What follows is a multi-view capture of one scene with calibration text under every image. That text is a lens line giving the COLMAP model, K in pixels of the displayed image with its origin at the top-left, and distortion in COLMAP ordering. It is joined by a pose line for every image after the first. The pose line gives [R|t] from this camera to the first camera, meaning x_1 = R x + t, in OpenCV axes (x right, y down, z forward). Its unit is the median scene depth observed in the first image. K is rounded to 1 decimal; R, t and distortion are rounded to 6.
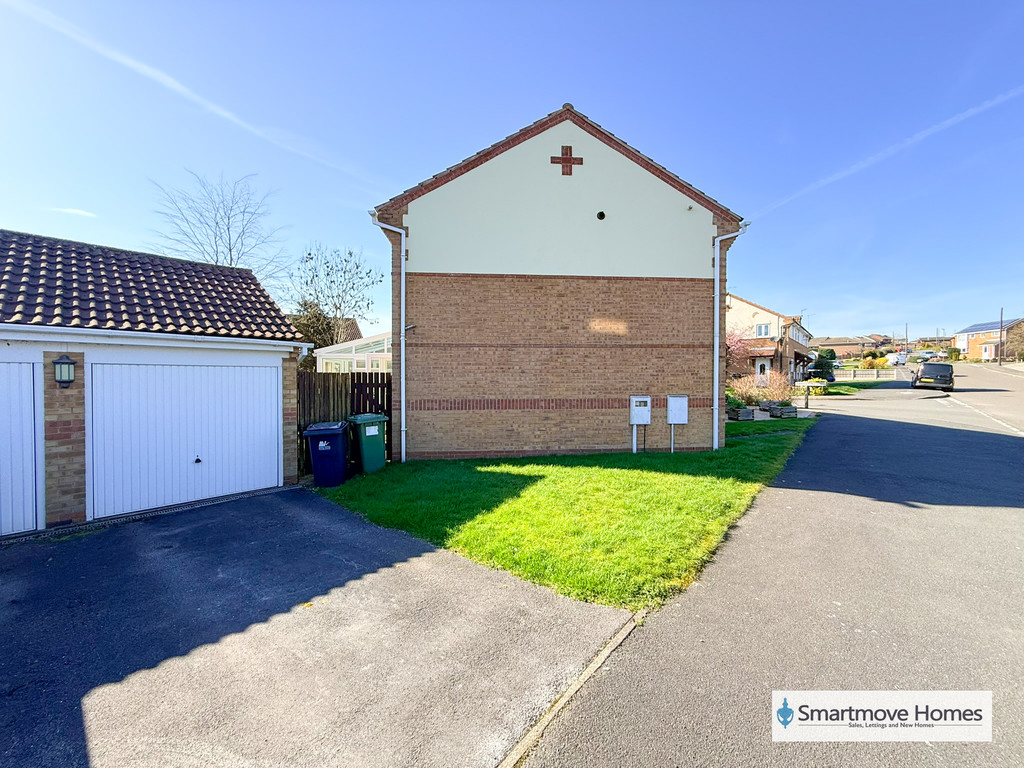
lens RADIAL K [[409.3, 0, 509.3], [0, 409.3, 383.1], [0, 0, 1]] dist [0.001429, -0.000274]
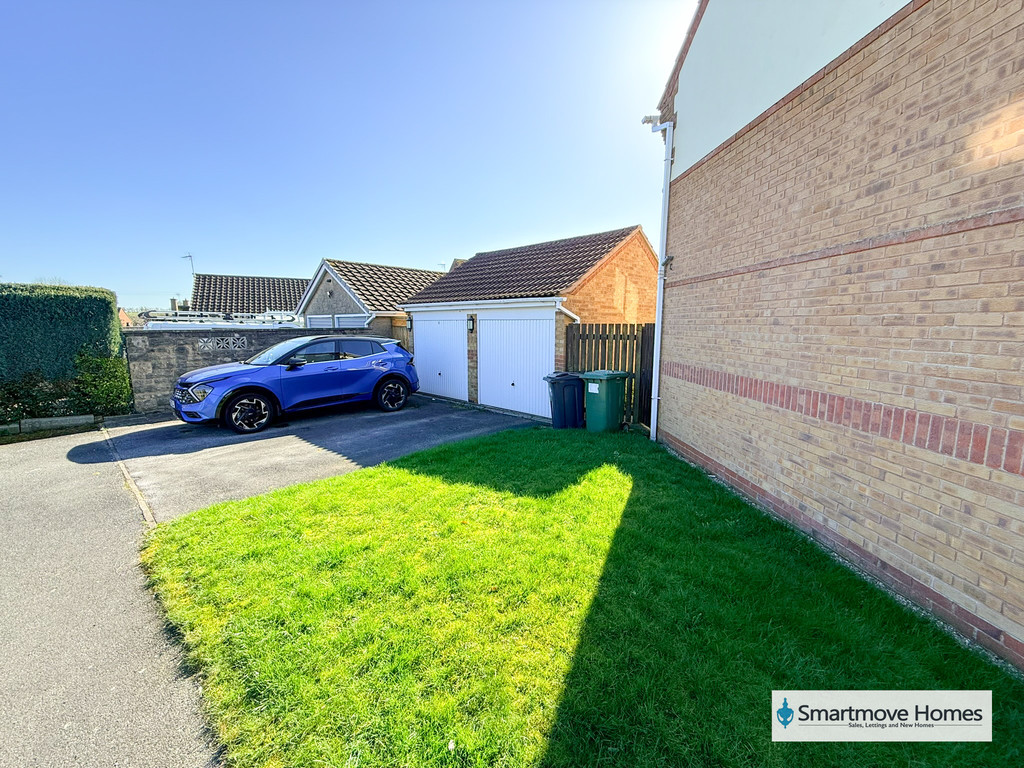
lens RADIAL K [[409.3, 0, 509.3], [0, 409.3, 383.1], [0, 0, 1]] dist [0.001429, -0.000274]
pose [[-0.026560, 0.145300, -0.989031, 0.498330], [-0.017327, 0.989164, 0.145785, -0.022041], [0.999497, 0.021010, -0.023755, 0.717922]]
